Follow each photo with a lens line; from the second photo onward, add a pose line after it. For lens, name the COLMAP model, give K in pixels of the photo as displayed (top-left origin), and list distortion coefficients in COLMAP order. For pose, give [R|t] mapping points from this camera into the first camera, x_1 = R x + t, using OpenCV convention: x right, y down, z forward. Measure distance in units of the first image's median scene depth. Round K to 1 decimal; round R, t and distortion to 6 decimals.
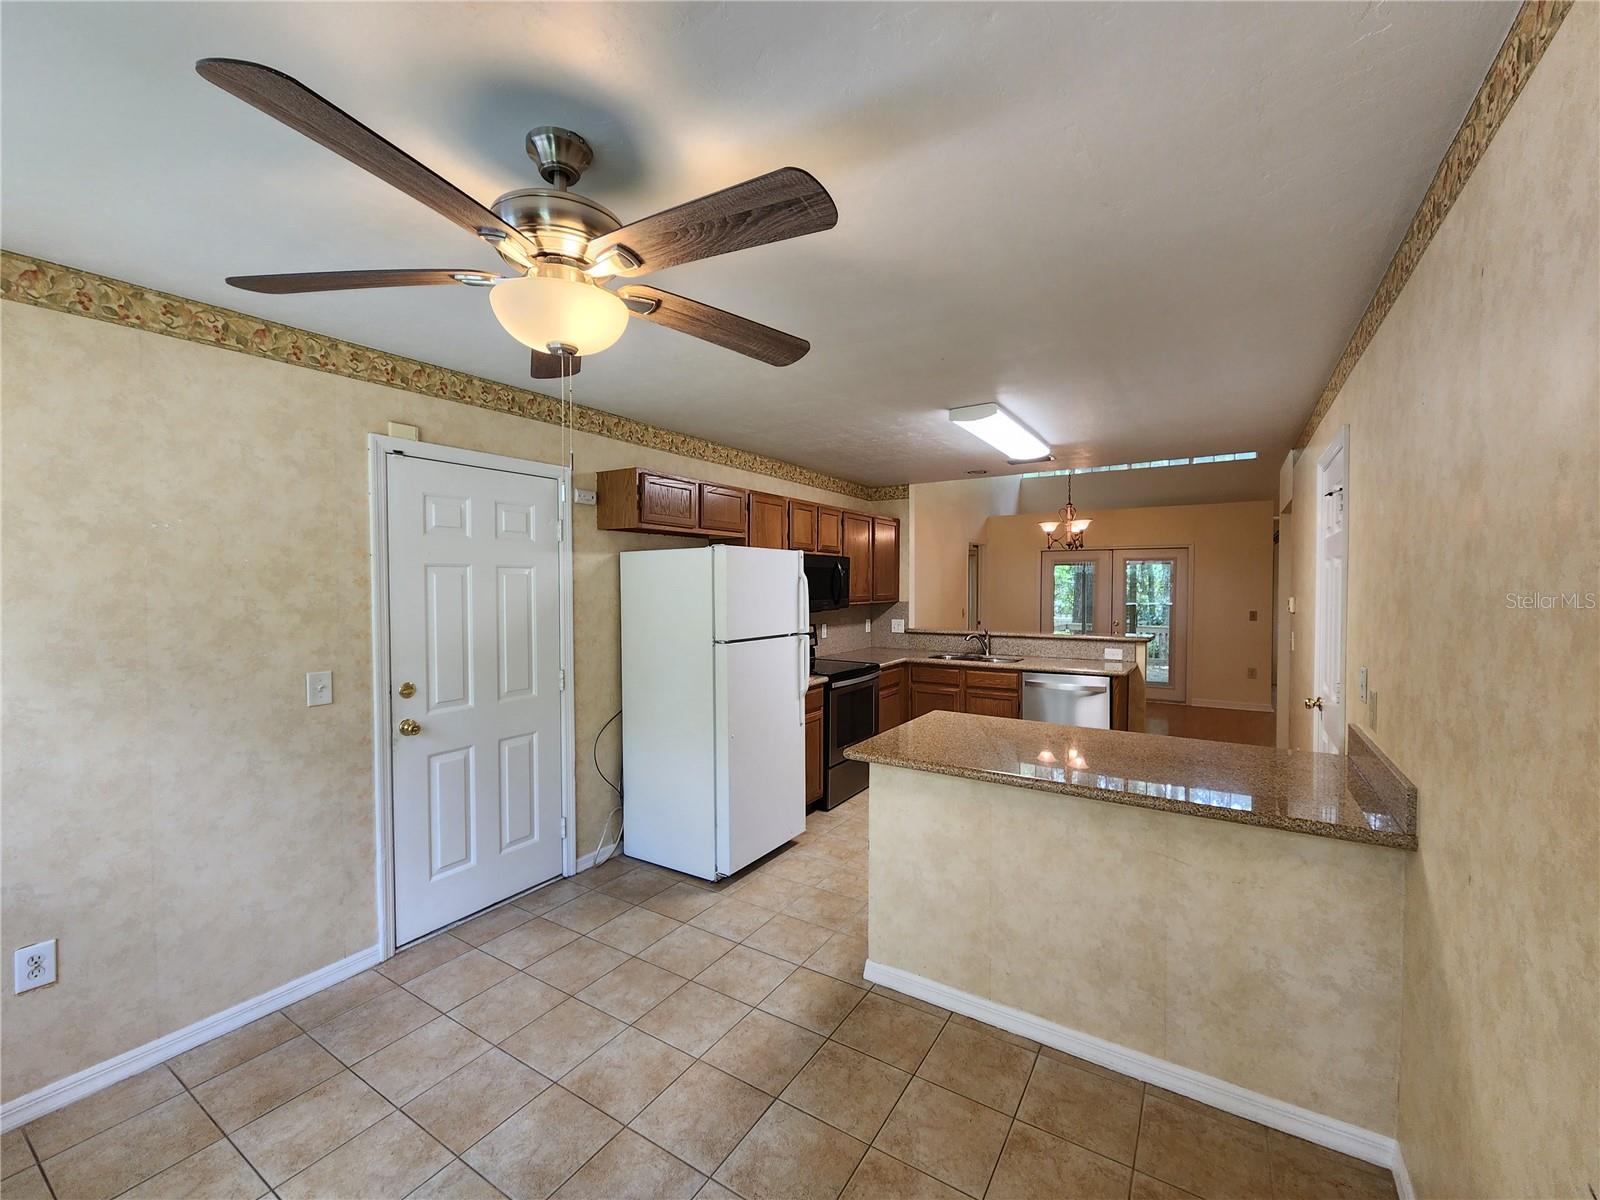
lens RADIAL K [[656.3, 0, 798.4], [0, 656.3, 594.8], [0, 0, 1]] dist [0.004517, -0.003269]
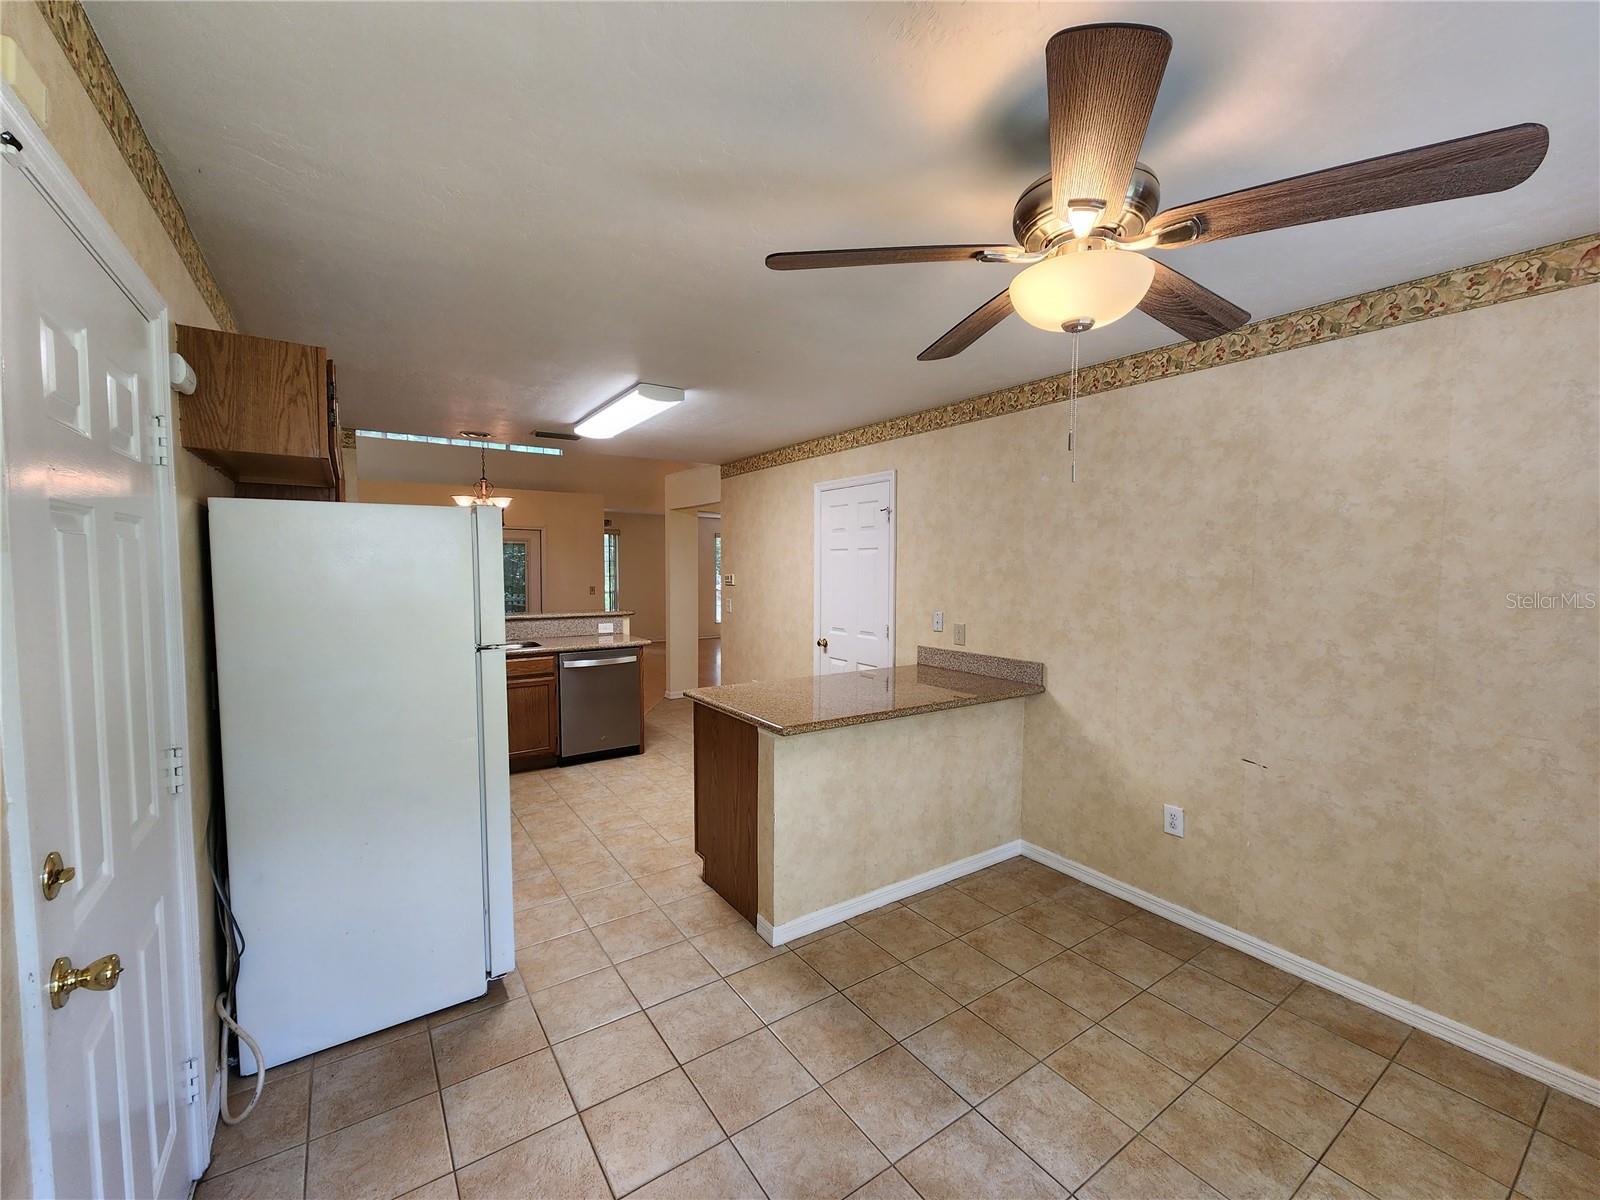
lens RADIAL K [[656.3, 0, 807.4], [0, 656.3, 597.2], [0, 0, 1]] dist [0.004517, -0.003269]
pose [[0.389670, -0.043389, 0.919932, -0.921522], [0.010304, 0.999032, 0.042755, -0.009802], [-0.920897, -0.007181, 0.389740, 0.633947]]
